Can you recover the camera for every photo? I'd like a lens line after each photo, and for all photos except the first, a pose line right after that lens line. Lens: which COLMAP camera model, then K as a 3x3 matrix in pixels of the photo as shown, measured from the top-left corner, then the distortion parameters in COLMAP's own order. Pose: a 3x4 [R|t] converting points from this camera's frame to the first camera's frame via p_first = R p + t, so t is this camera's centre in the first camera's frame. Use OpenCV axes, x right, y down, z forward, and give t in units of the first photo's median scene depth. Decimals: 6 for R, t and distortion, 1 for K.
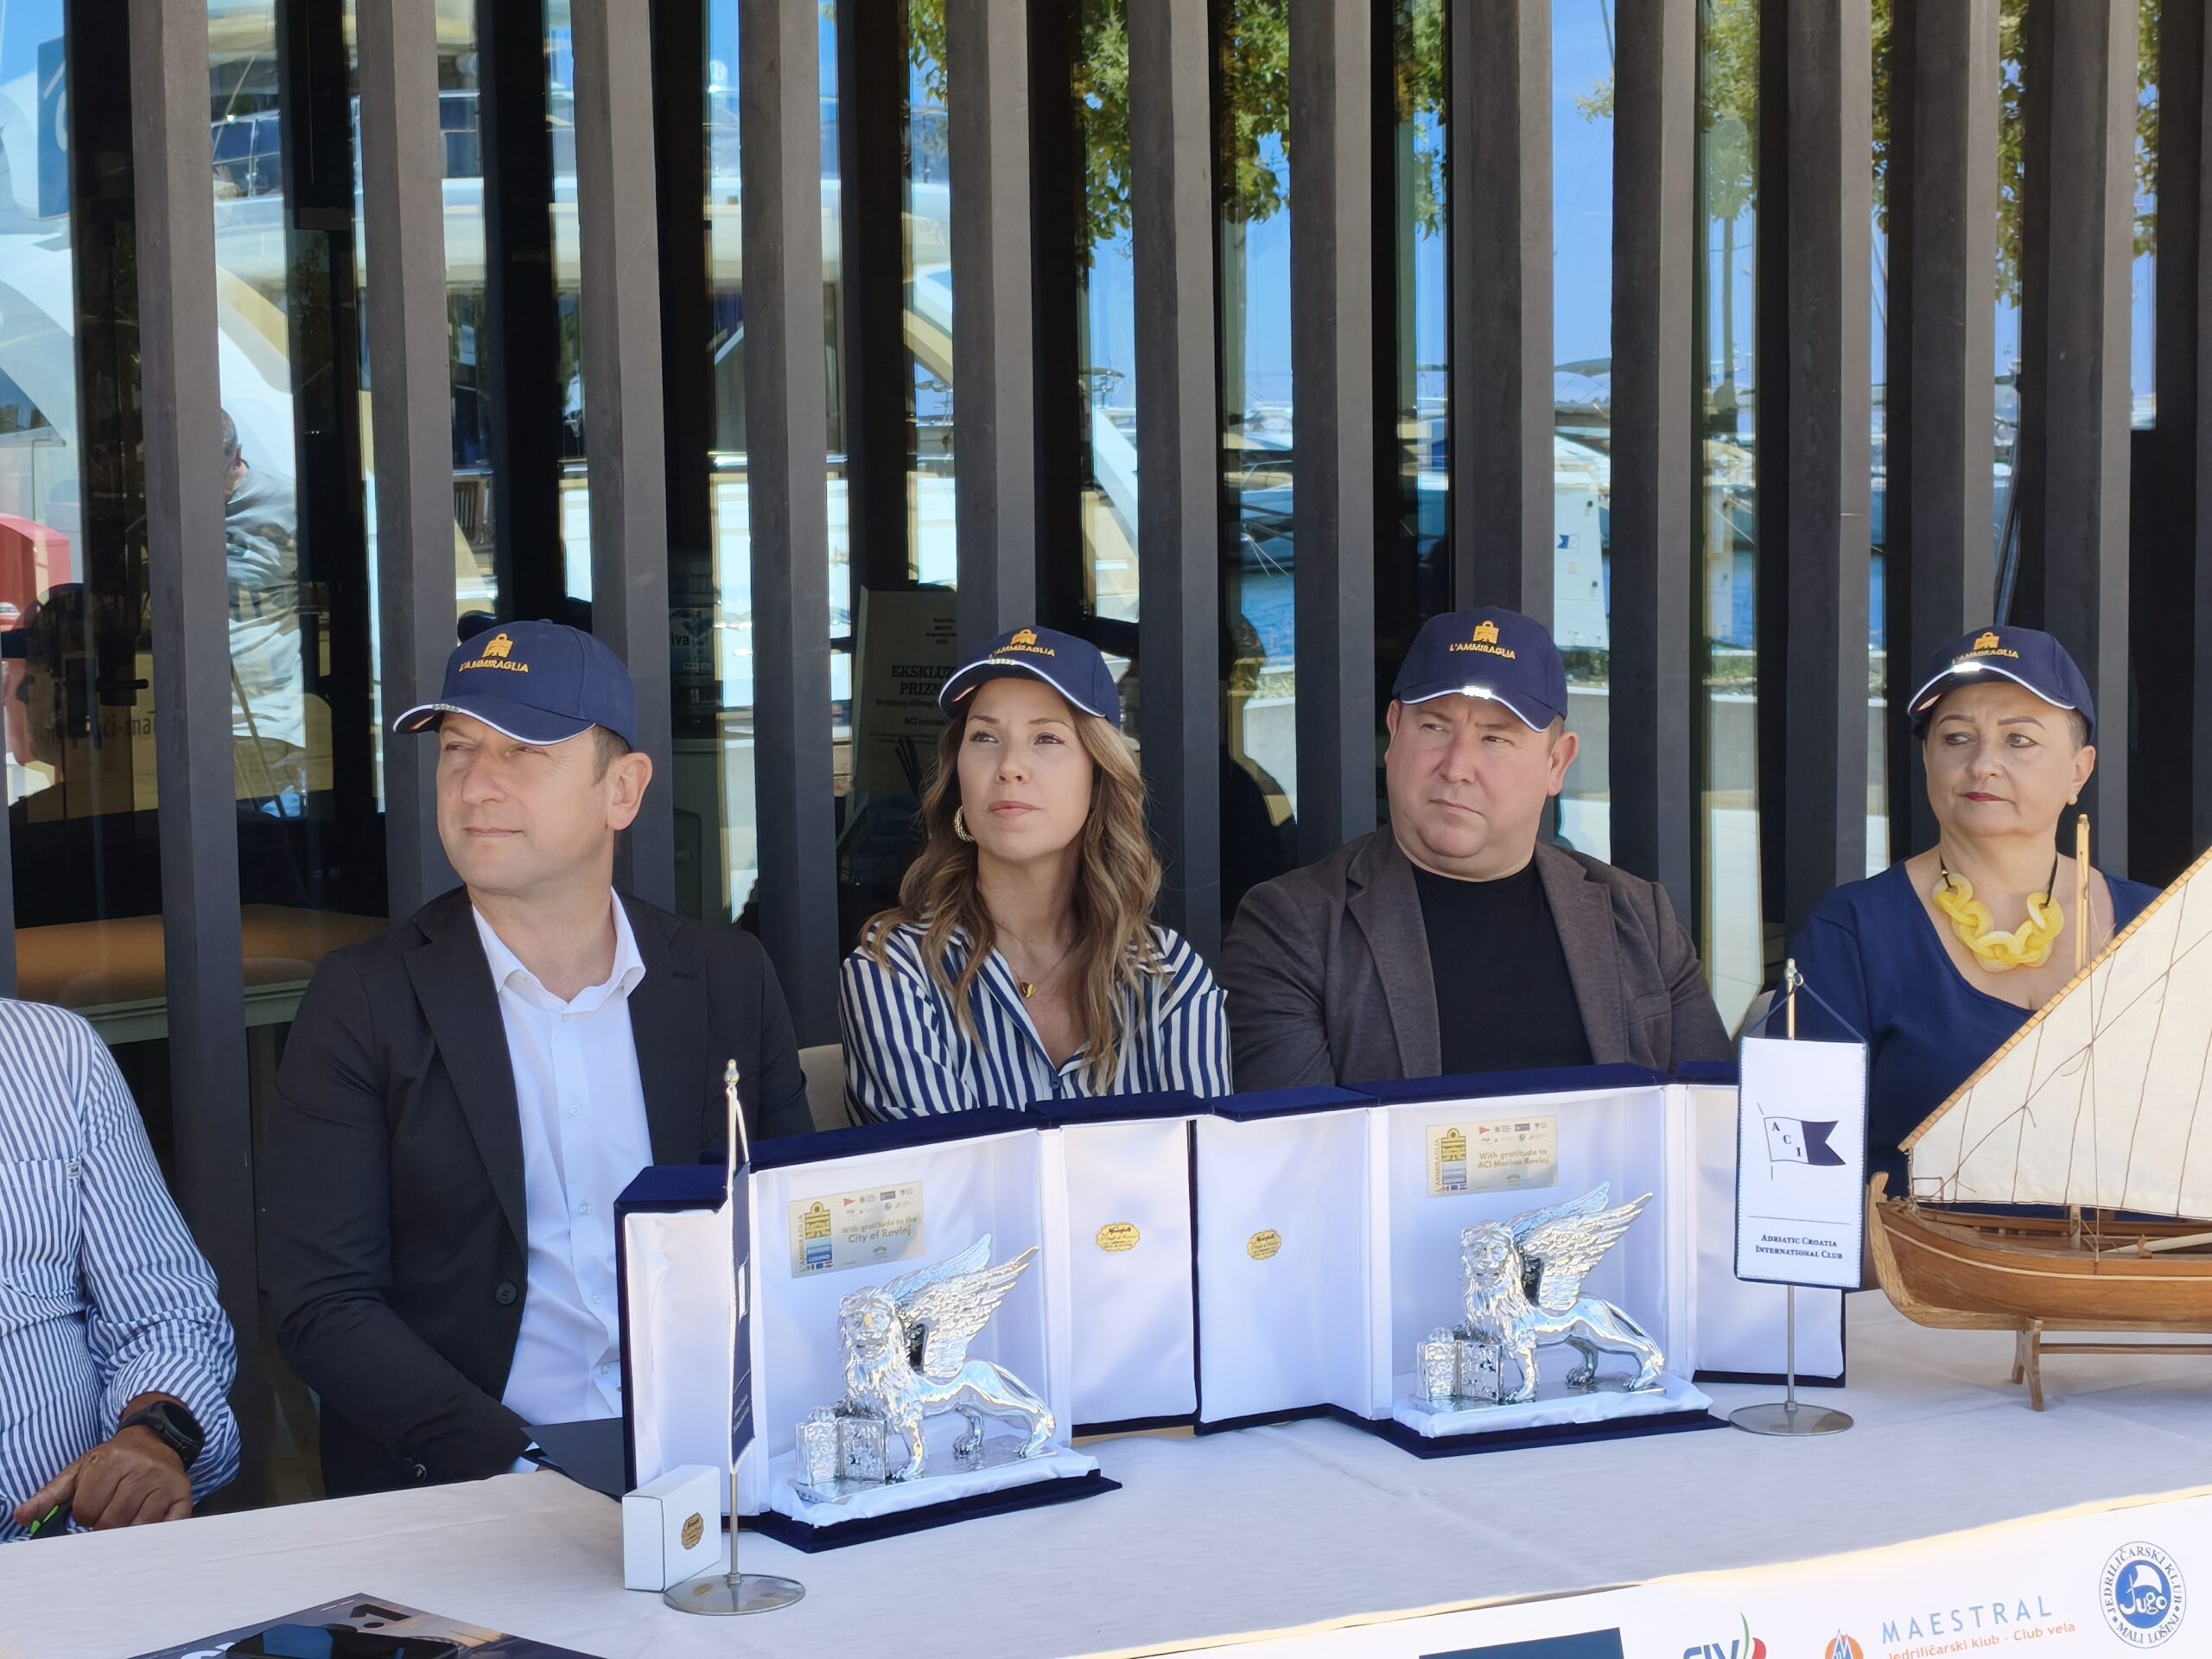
lens RADIAL K [[4146.5, 0, 1106.0], [0, 4146.5, 829.5], [0, 0, 1]] dist [0.363392, 0.080403]
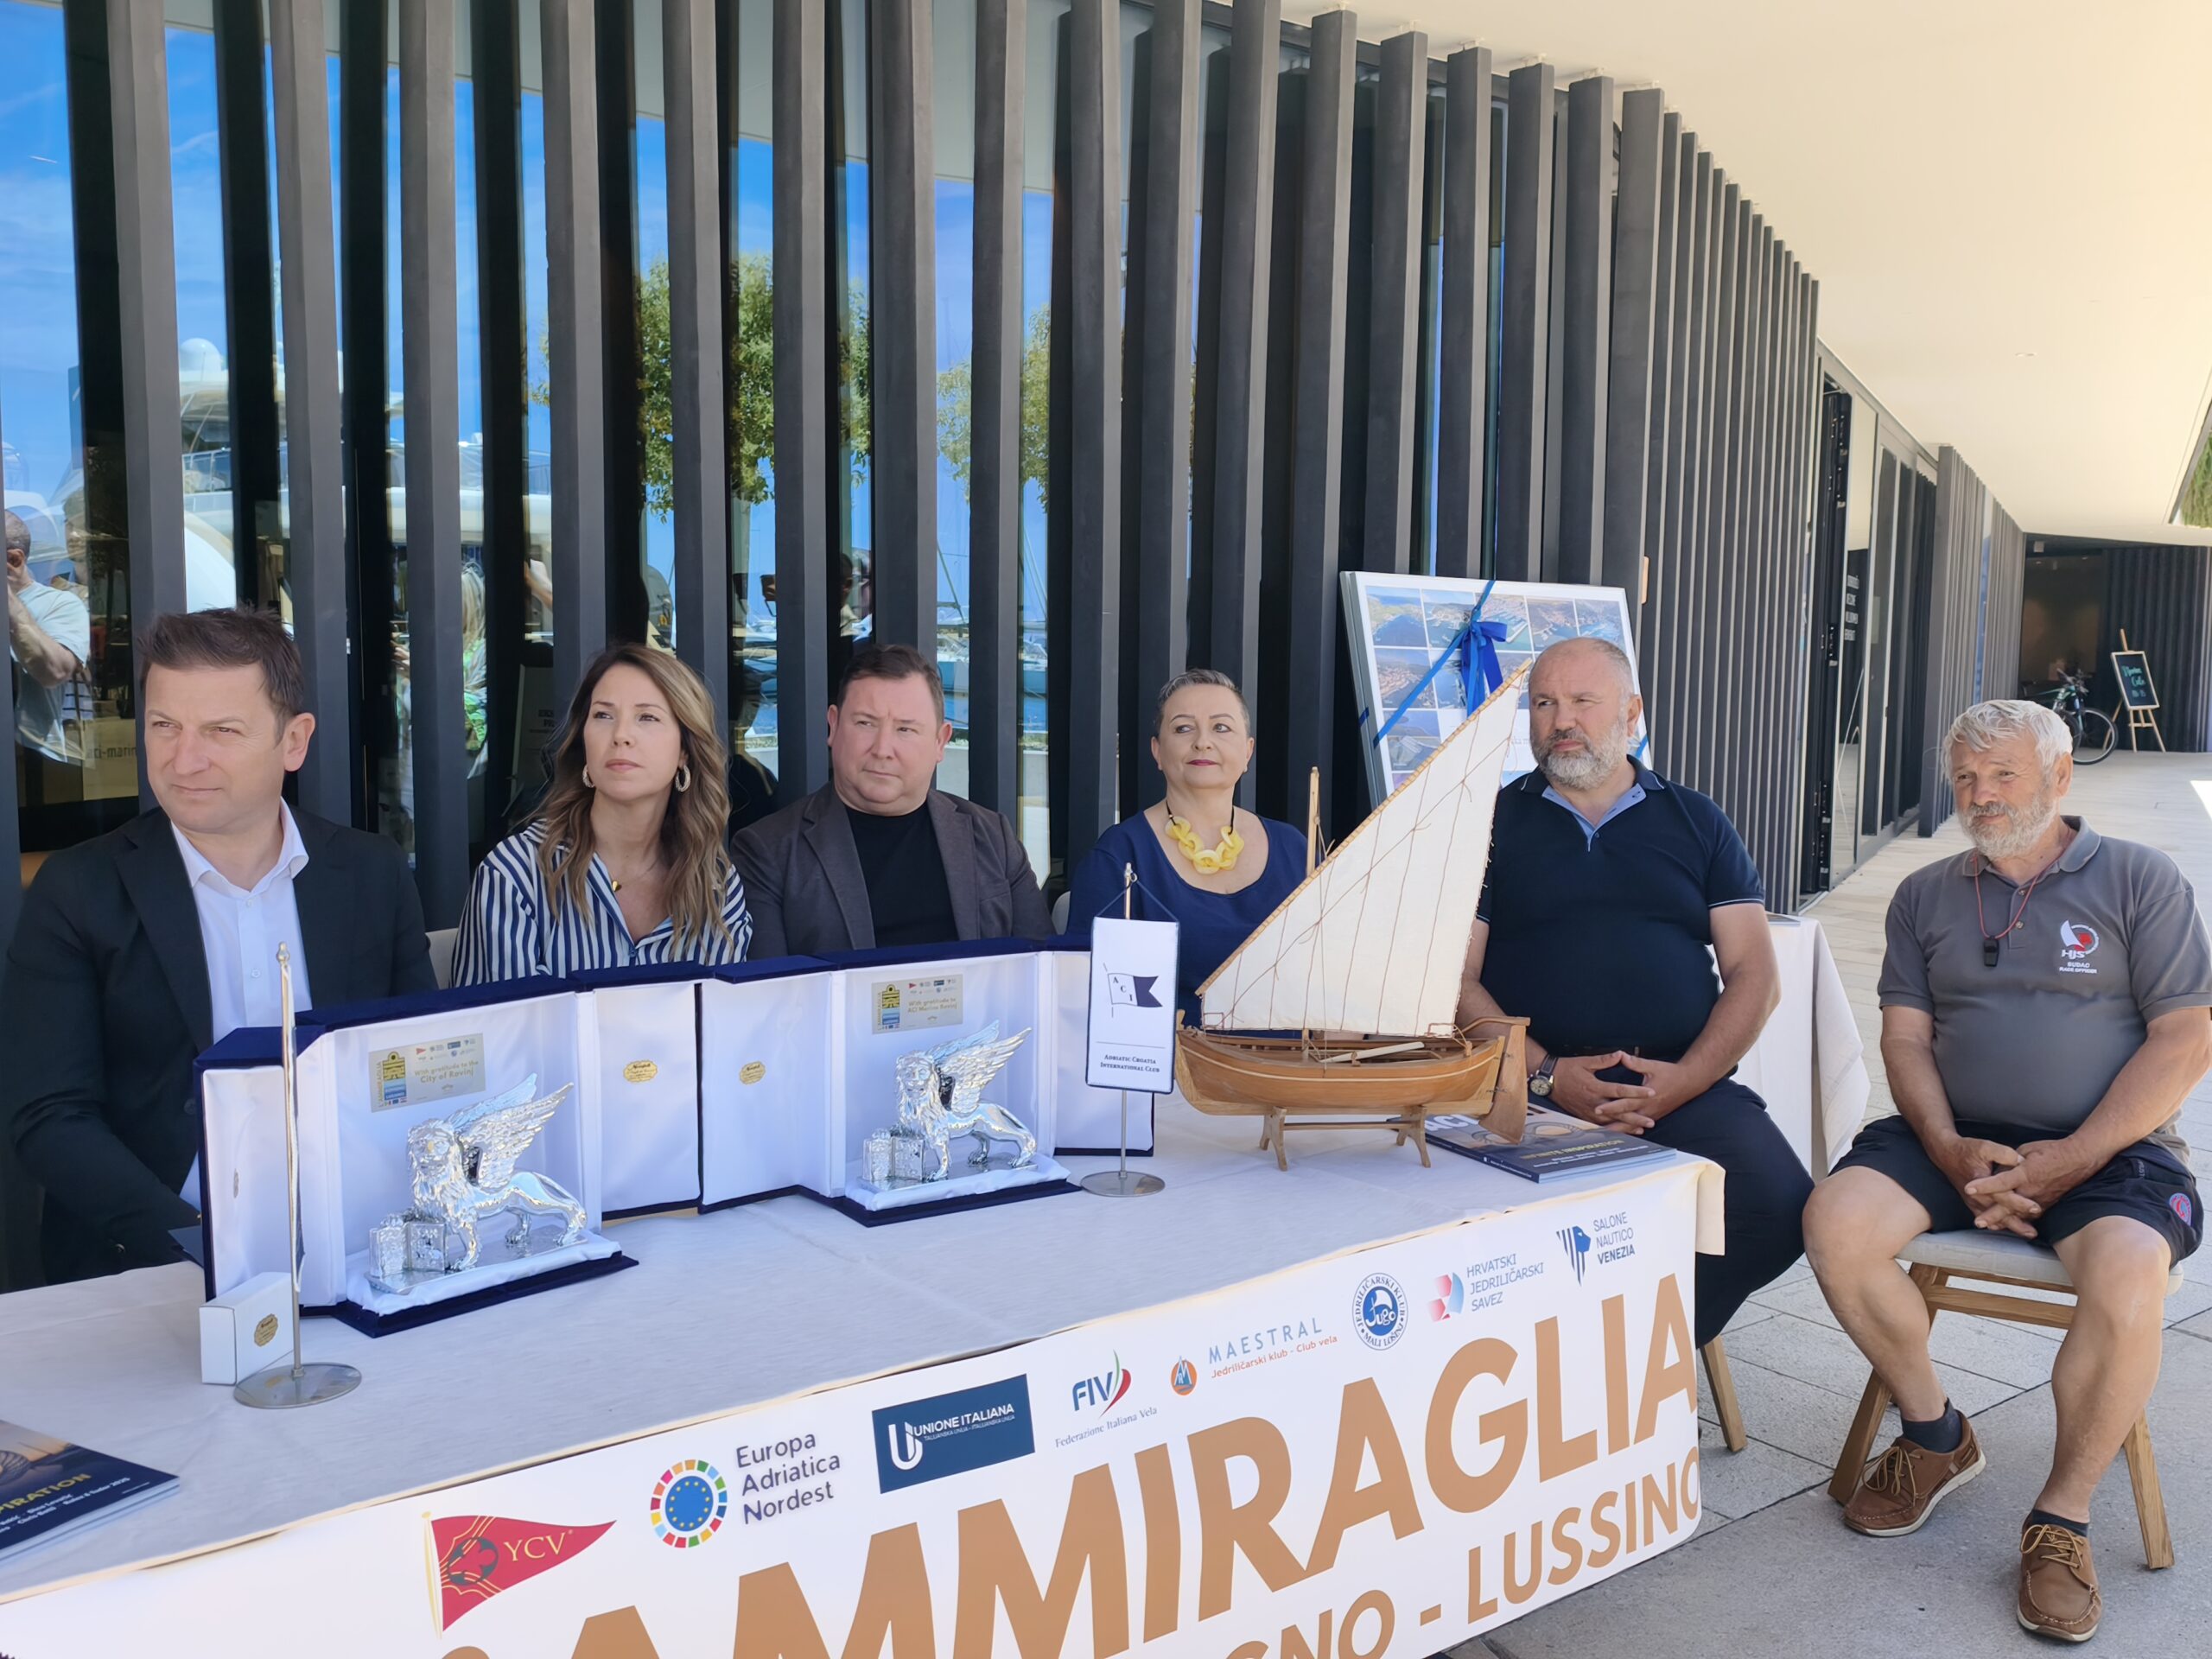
lens RADIAL K [[1921.9, 0, 1106.0], [0, 1921.9, 829.5], [0, 0, 1]] dist [0.048672, 0.003788]
pose [[0.975886, 0.008091, 0.218132, 0.012845], [-0.009700, 0.999933, 0.006306, 0.015272], [-0.218067, -0.008270, 0.975899, 0.361698]]
